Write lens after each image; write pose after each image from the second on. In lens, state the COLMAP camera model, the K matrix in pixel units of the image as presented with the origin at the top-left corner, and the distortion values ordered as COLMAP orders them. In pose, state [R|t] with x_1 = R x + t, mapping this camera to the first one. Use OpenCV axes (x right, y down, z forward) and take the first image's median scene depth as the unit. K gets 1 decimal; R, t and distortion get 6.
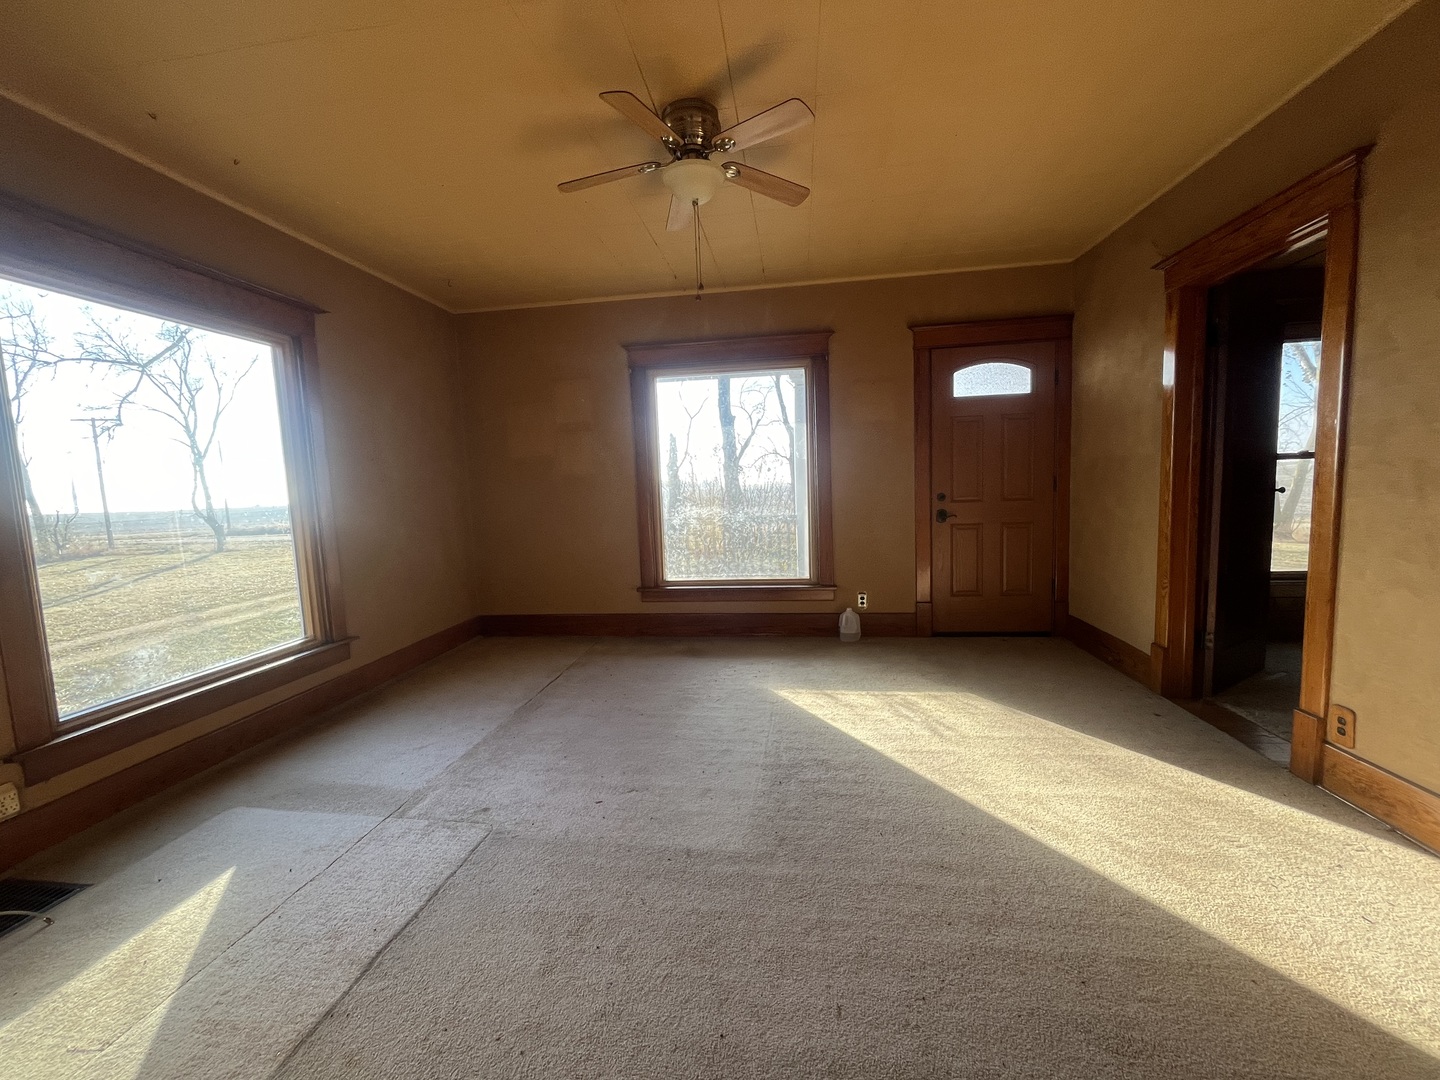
lens RADIAL K [[582.5, 0, 714.8], [0, 582.5, 538.8], [0, 0, 1]] dist [-0.004348, 0.000563]
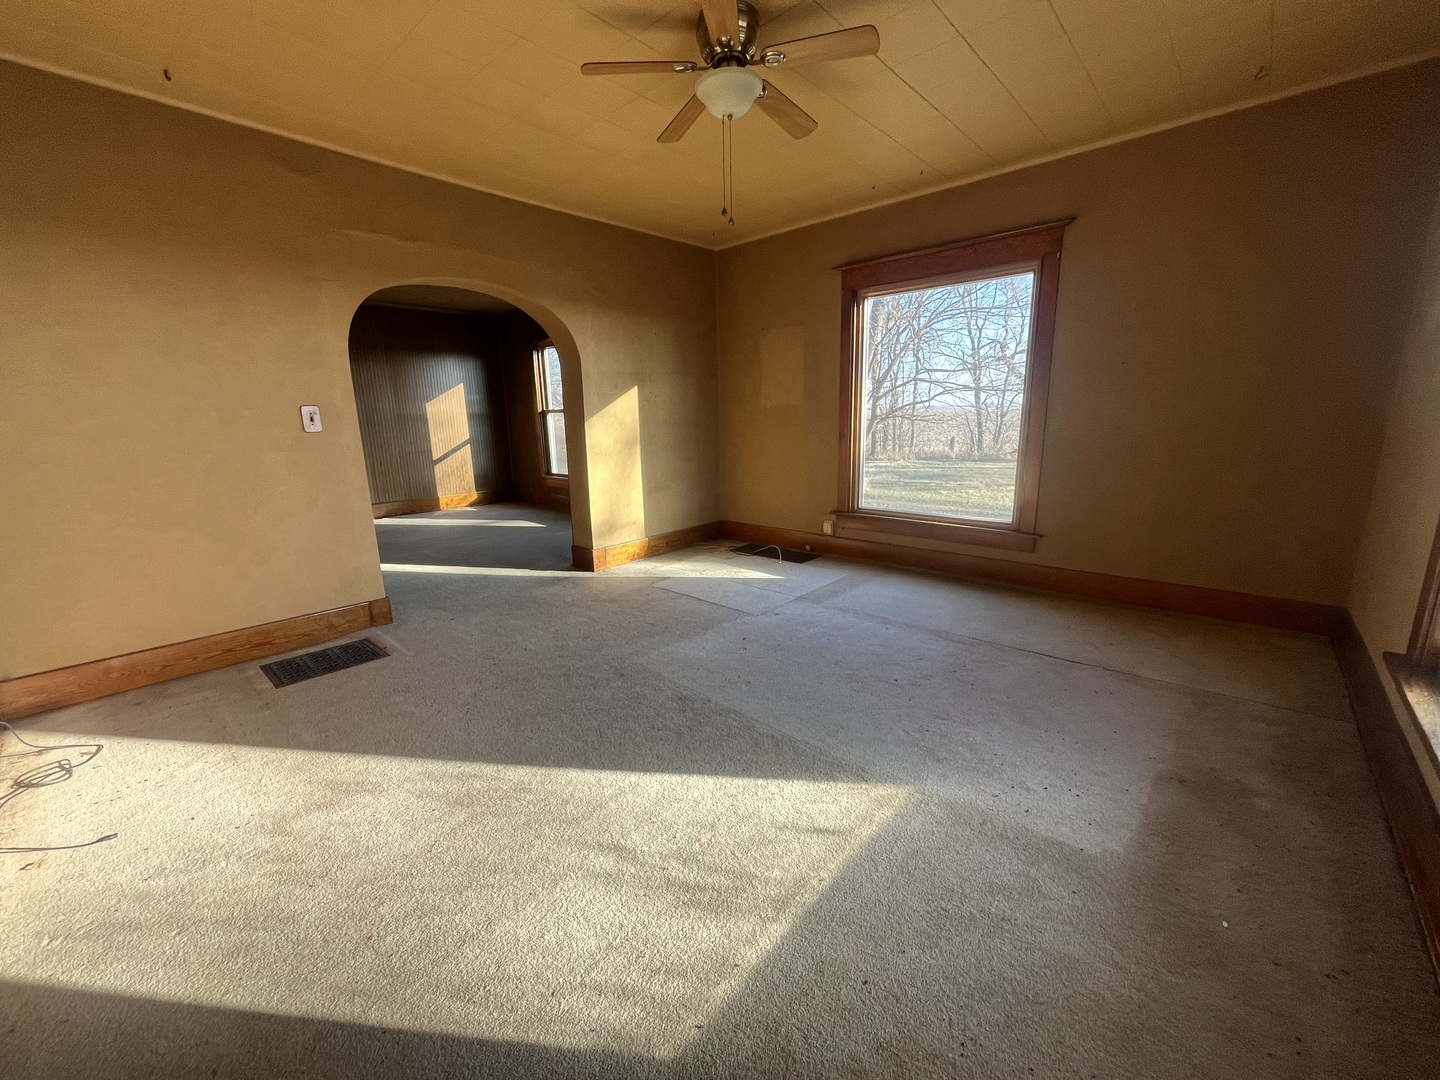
lens RADIAL K [[582.5, 0, 714.8], [0, 582.5, 538.8], [0, 0, 1]] dist [-0.004348, 0.000563]
pose [[-0.554778, 0.214186, -0.803956, 0.624709], [-0.052066, 0.955464, 0.290479, -0.112855], [0.830368, 0.203010, -0.518918, 1.139950]]
